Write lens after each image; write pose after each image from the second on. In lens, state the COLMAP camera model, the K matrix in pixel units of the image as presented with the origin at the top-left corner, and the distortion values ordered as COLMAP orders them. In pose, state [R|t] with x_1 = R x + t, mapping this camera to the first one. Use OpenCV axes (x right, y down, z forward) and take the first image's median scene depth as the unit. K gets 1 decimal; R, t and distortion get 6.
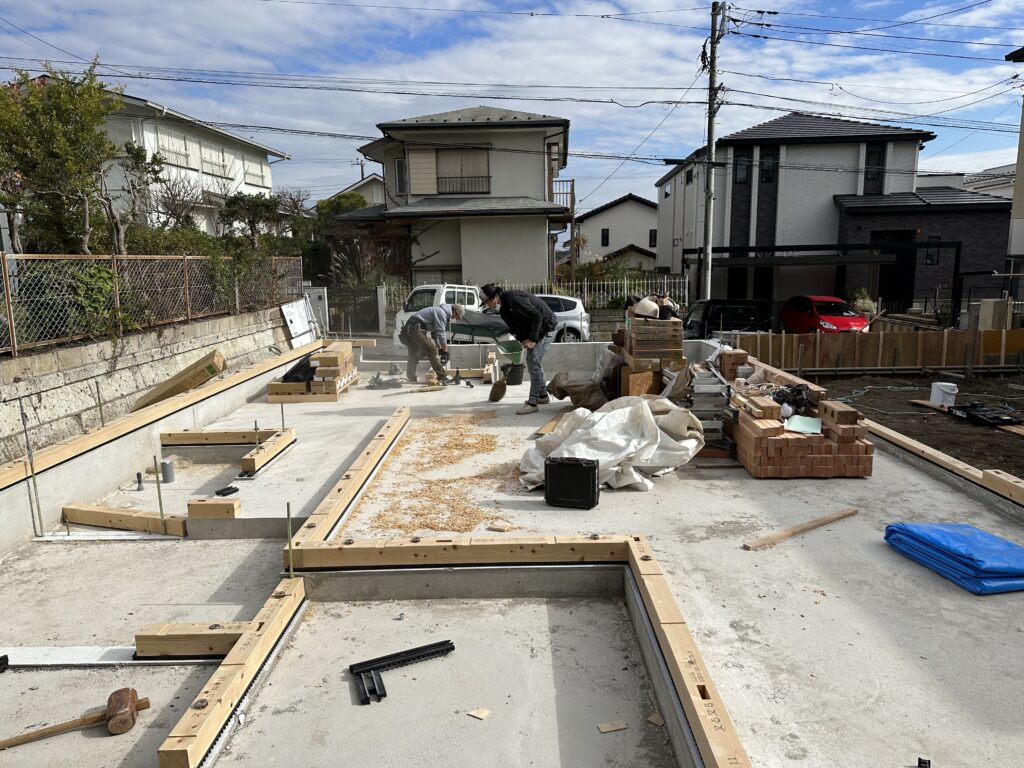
lens RADIAL K [[718.1, 0, 512.6], [0, 718.1, 376.7], [0, 0, 1]] dist [0.050952, -0.053230]
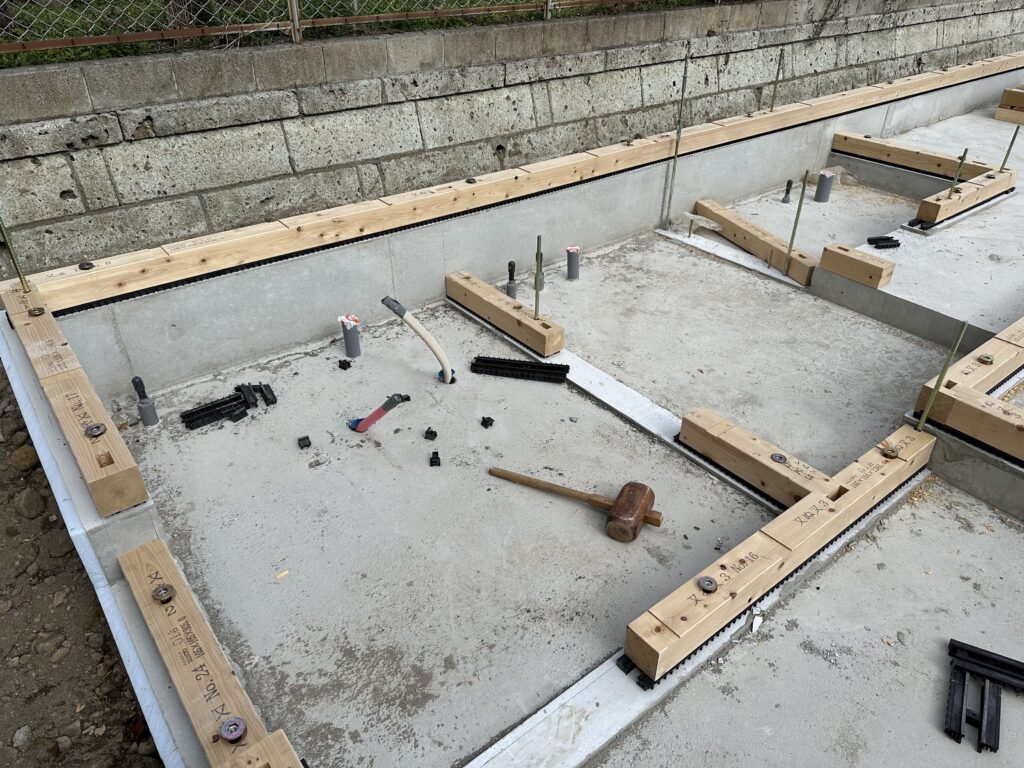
lens RADIAL K [[718.1, 0, 512.1], [0, 718.1, 386.1], [0, 0, 1]] dist [0.050952, -0.053230]
pose [[0.624040, 0.451580, -0.637691, -0.110735], [-0.148596, 0.869786, 0.470523, -0.002436], [0.767133, -0.198867, 0.609884, 0.274230]]
